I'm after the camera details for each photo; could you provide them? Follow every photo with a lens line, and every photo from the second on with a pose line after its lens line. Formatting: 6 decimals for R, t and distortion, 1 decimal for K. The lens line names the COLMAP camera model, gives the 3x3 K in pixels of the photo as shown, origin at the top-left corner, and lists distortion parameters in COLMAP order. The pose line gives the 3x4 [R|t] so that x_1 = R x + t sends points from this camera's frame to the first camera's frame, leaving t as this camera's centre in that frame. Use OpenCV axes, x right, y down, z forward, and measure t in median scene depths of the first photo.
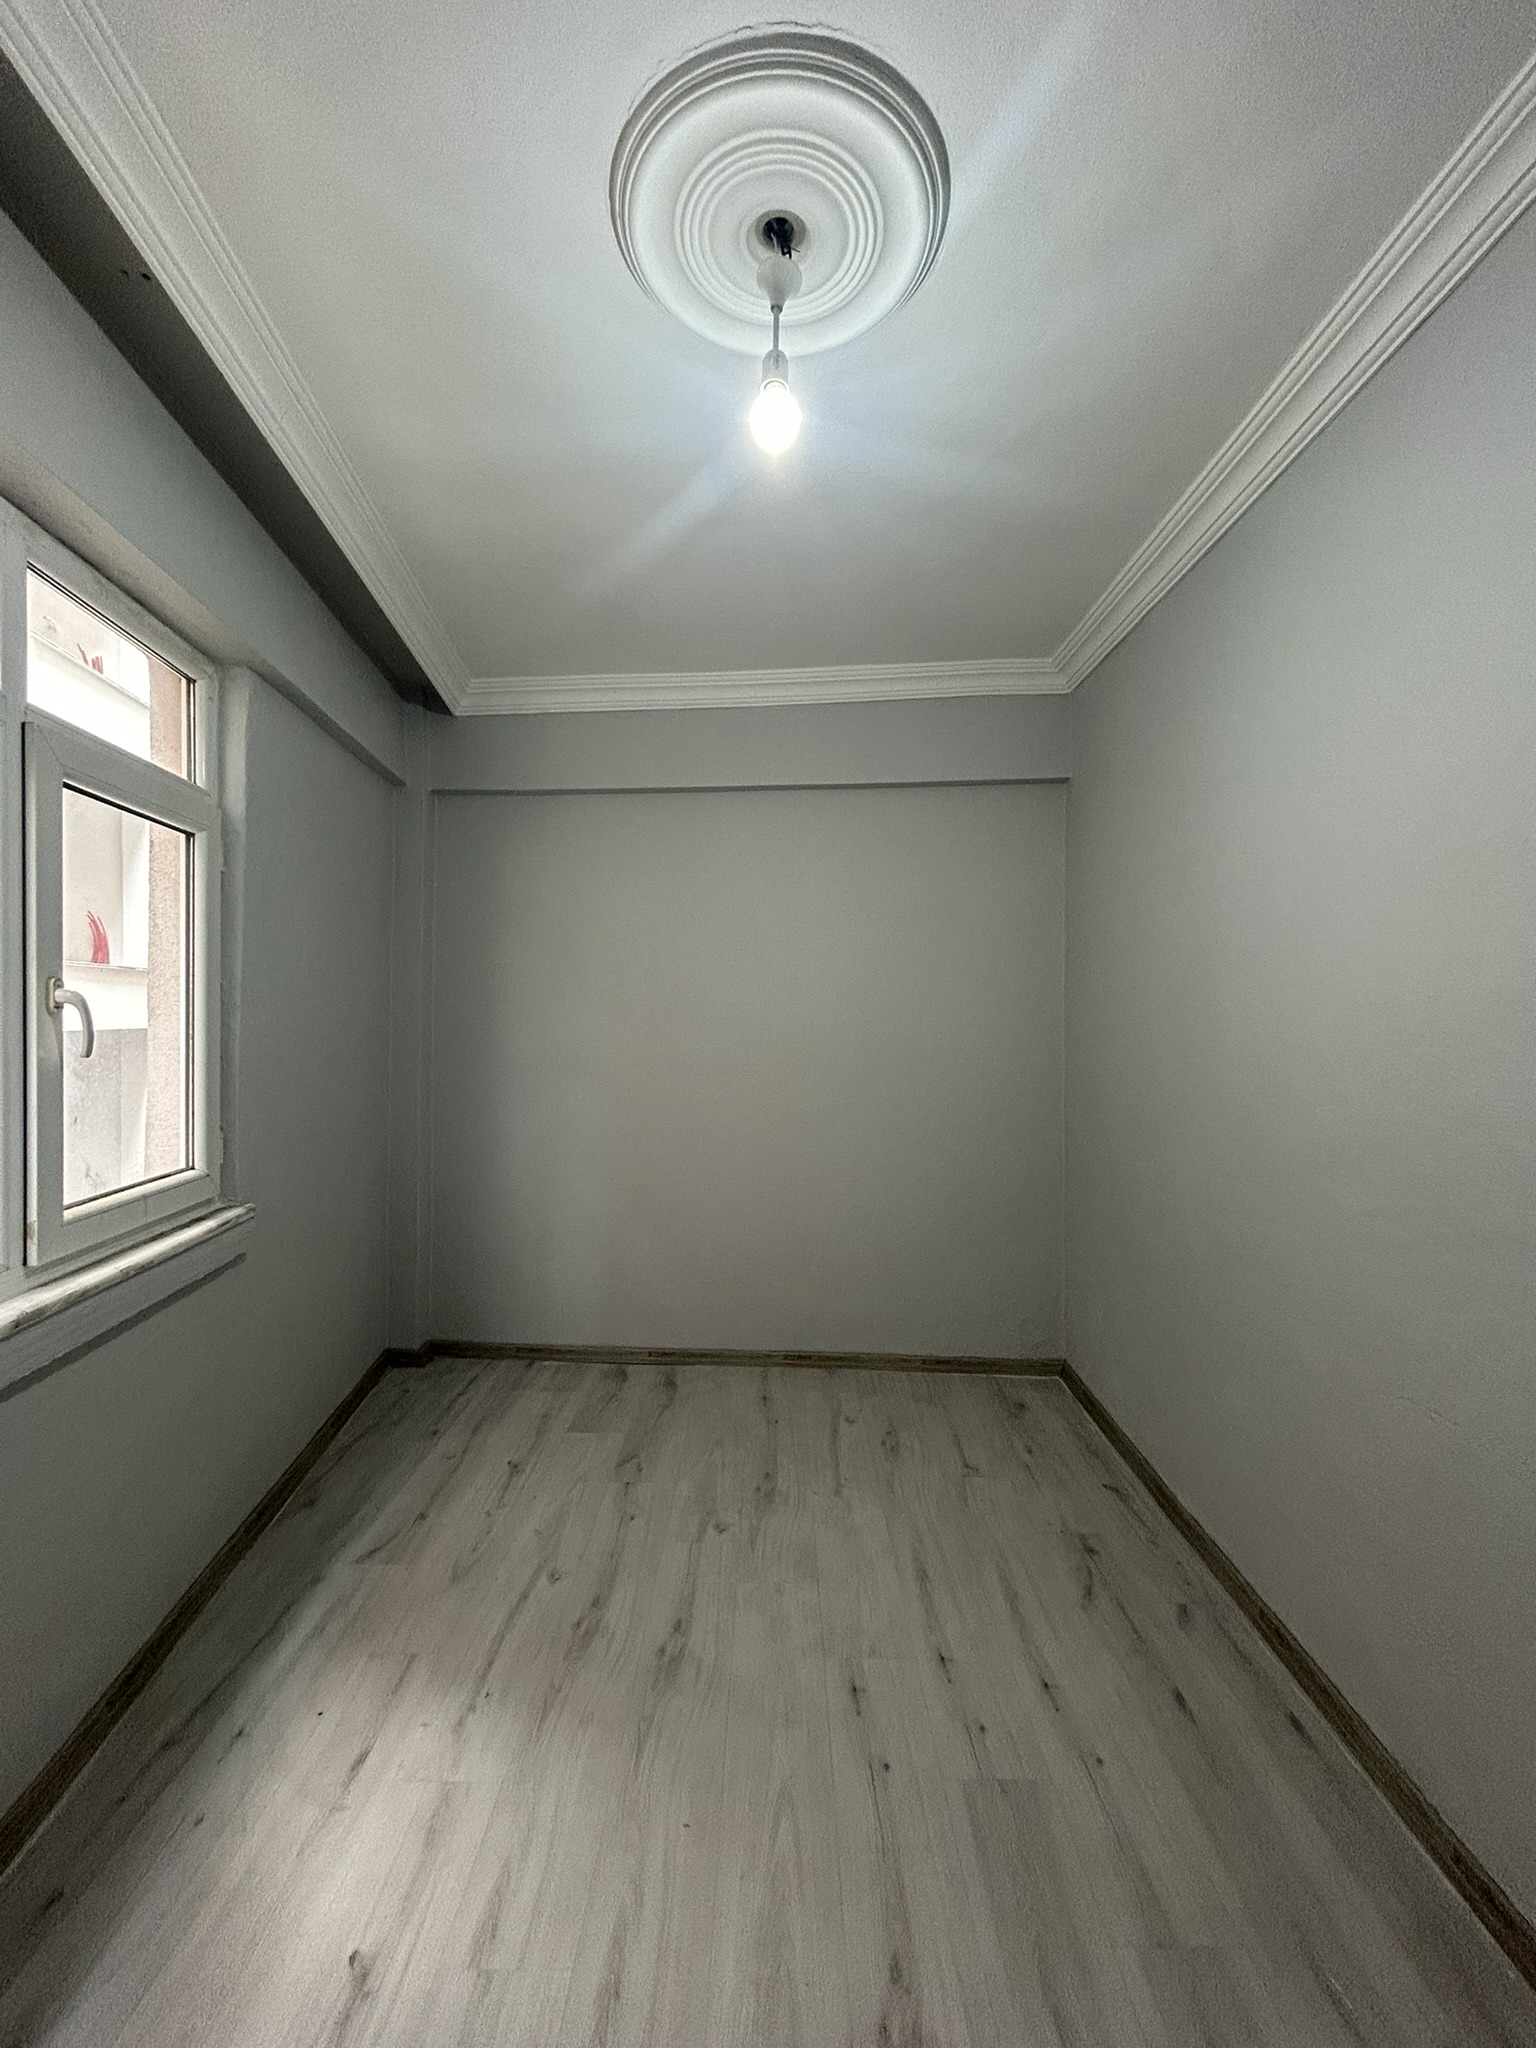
lens RADIAL K [[815.0, 0, 775.6], [0, 815.0, 1012.1], [0, 0, 1]] dist [0.000831, 0.000054]
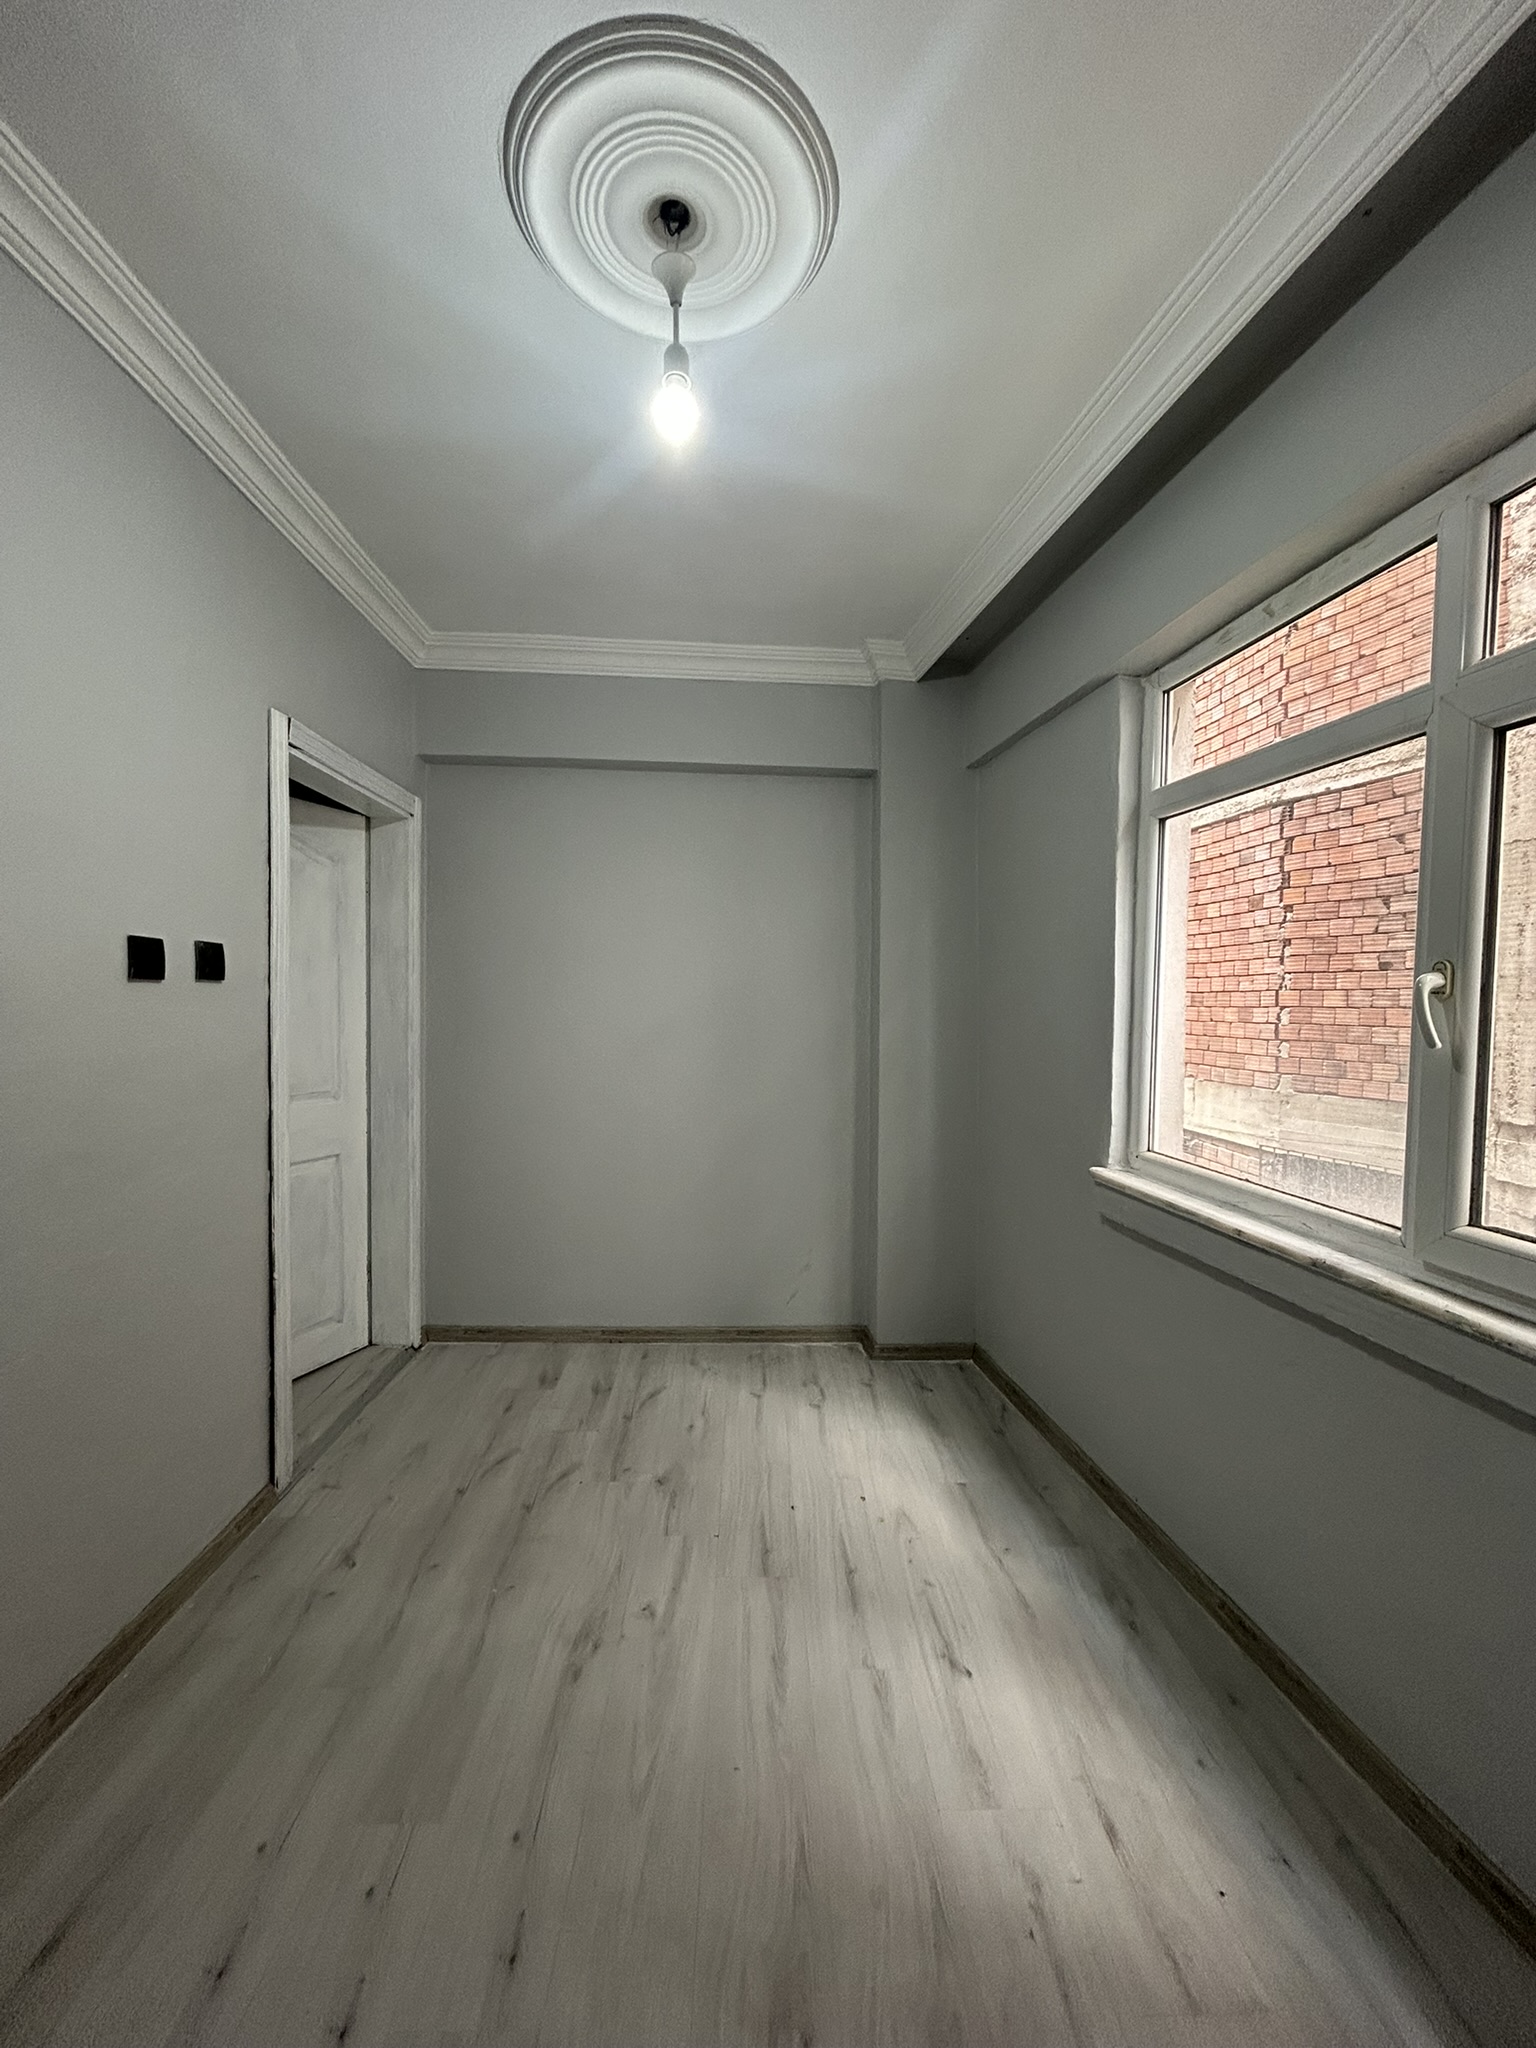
lens RADIAL K [[815.0, 0, 760.2], [0, 815.0, 1036.9], [0, 0, 1]] dist [0.000831, 0.000054]
pose [[-0.999727, -0.020086, -0.011949, -0.105912], [-0.020688, 0.998402, 0.052582, 0.013041], [0.010874, 0.052815, -0.998545, 1.955285]]
